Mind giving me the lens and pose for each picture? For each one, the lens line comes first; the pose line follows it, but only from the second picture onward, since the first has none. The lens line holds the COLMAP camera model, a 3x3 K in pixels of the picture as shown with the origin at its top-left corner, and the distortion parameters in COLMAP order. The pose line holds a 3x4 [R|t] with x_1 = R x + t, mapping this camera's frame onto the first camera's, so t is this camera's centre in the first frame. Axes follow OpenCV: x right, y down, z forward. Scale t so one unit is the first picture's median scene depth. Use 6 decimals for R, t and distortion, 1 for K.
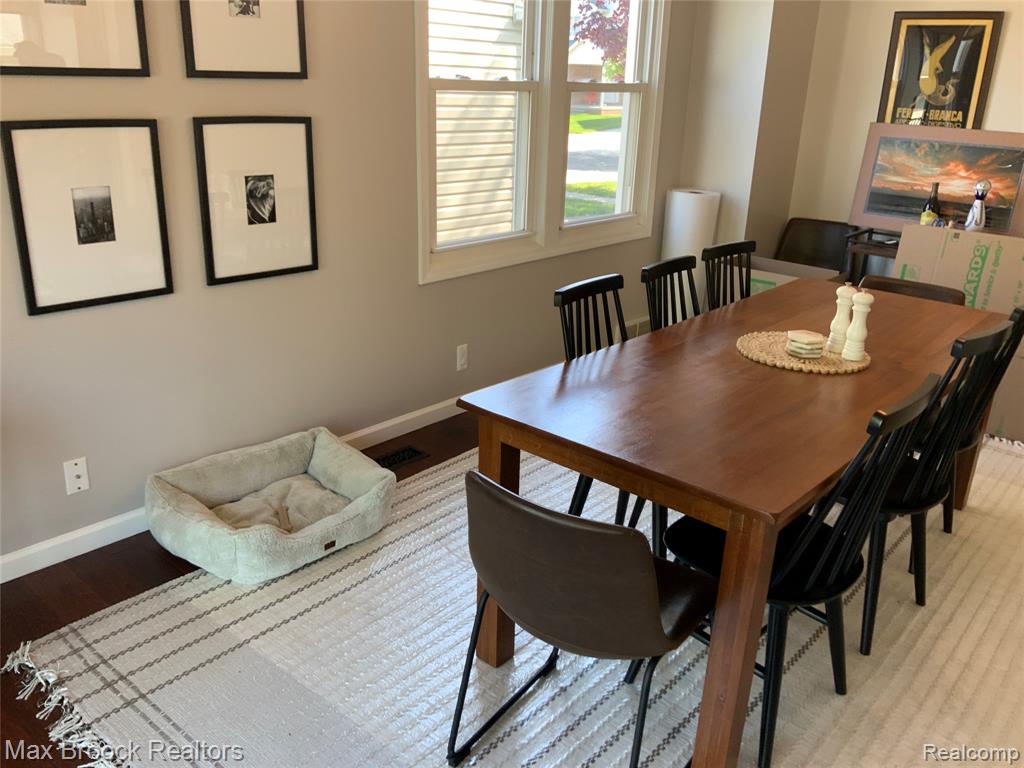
lens RADIAL K [[852.4, 0, 515.9], [0, 852.4, 381.2], [0, 0, 1]] dist [0.067732, -0.126187]
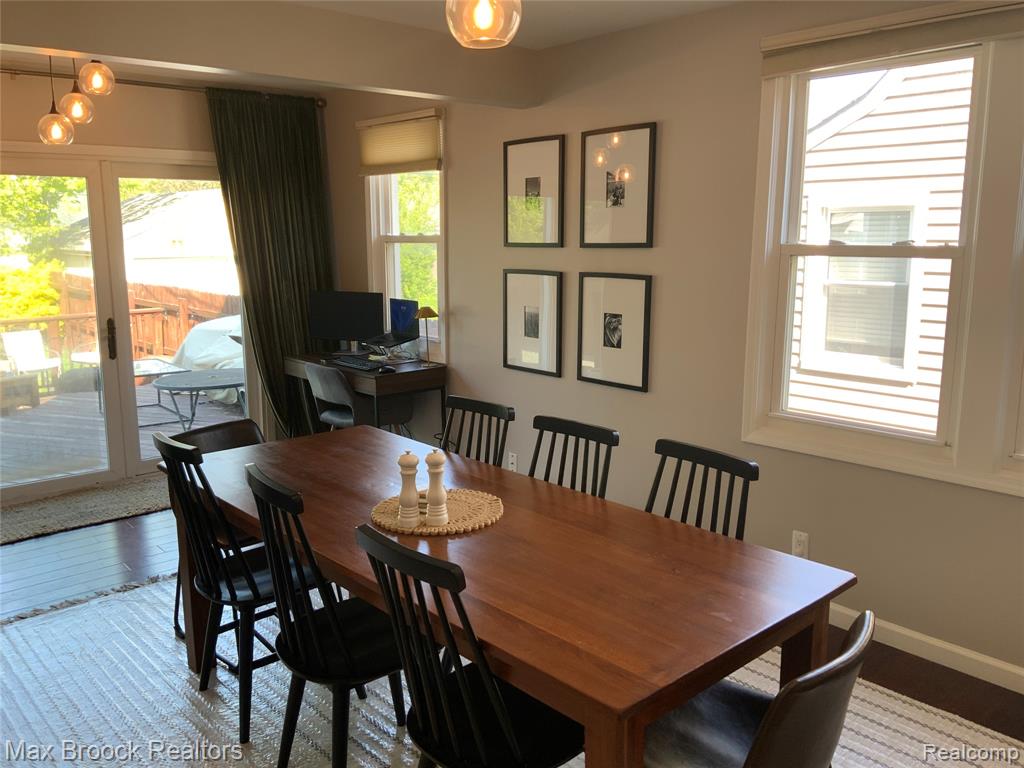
lens RADIAL K [[852.4, 0, 513.3], [0, 852.4, 391.9], [0, 0, 1]] dist [0.067732, -0.126187]
pose [[-0.128991, 0.149589, -0.980298, 1.118494], [-0.331628, 0.925132, 0.184808, -0.327684], [0.934550, 0.348933, -0.069726, 0.996774]]
